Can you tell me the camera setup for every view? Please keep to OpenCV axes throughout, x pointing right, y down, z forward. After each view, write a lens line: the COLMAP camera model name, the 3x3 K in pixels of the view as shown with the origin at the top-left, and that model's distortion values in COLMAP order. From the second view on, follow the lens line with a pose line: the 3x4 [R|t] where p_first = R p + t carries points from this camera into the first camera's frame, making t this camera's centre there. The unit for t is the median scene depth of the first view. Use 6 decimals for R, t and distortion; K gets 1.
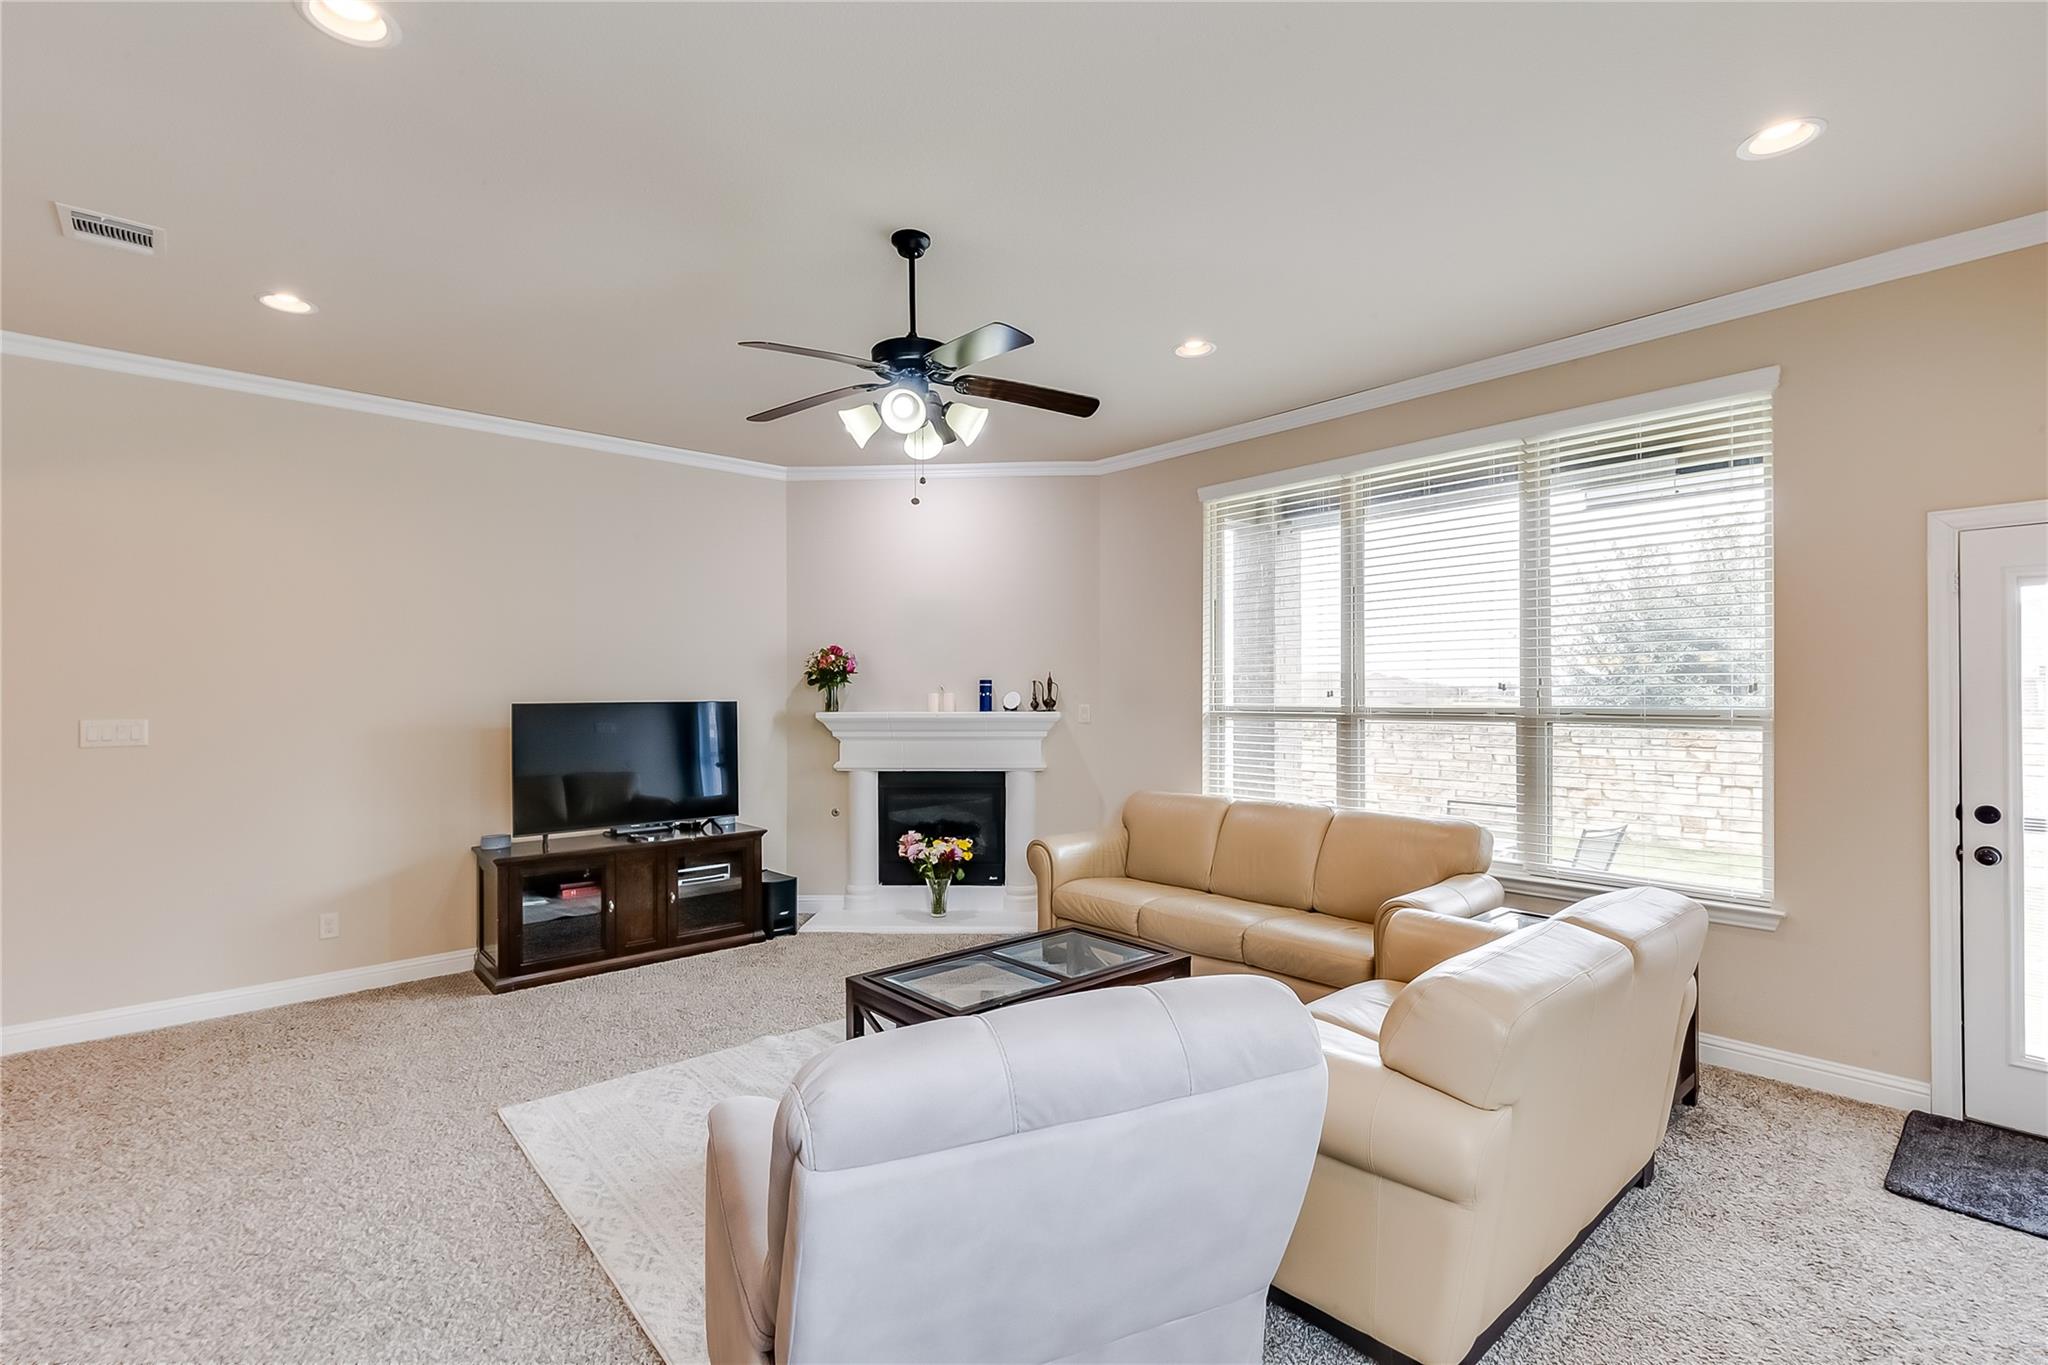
lens RADIAL K [[922.6, 0, 1033.0], [0, 922.6, 684.1], [0, 0, 1]] dist [0.004769, -0.001128]
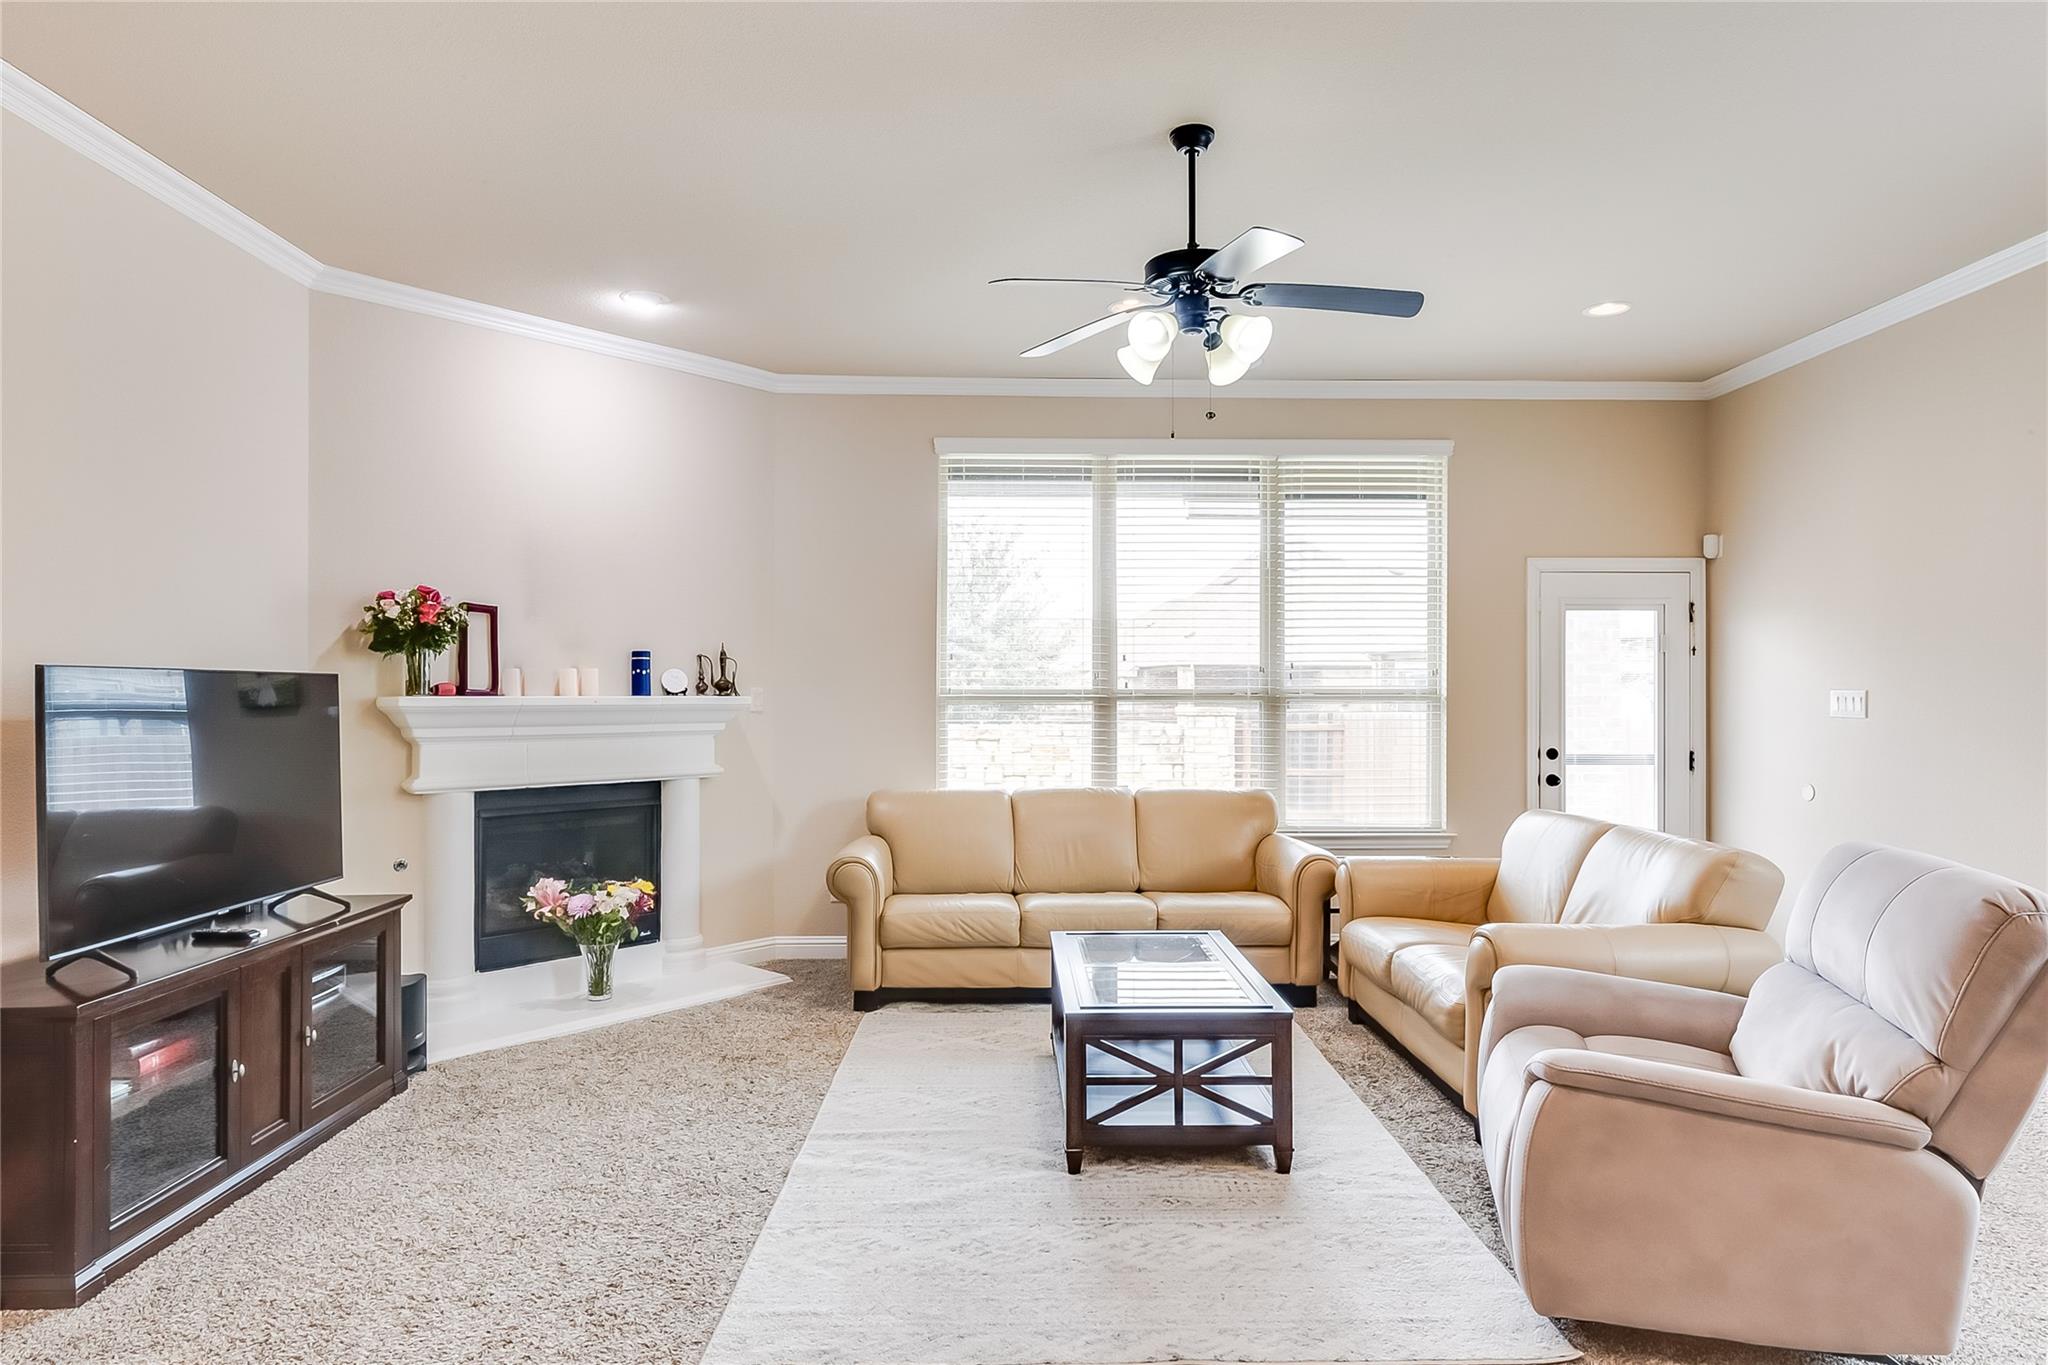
lens RADIAL K [[1162.3, 0, 1020.4], [0, 1162.3, 676.7], [0, 0, 1]] dist [0.016111, -0.001568]
pose [[0.647485, 0.016166, 0.761907, -0.556884], [-0.011459, 0.999868, -0.011478, 0.022457], [-0.761992, -0.001299, 0.647585, 0.213550]]
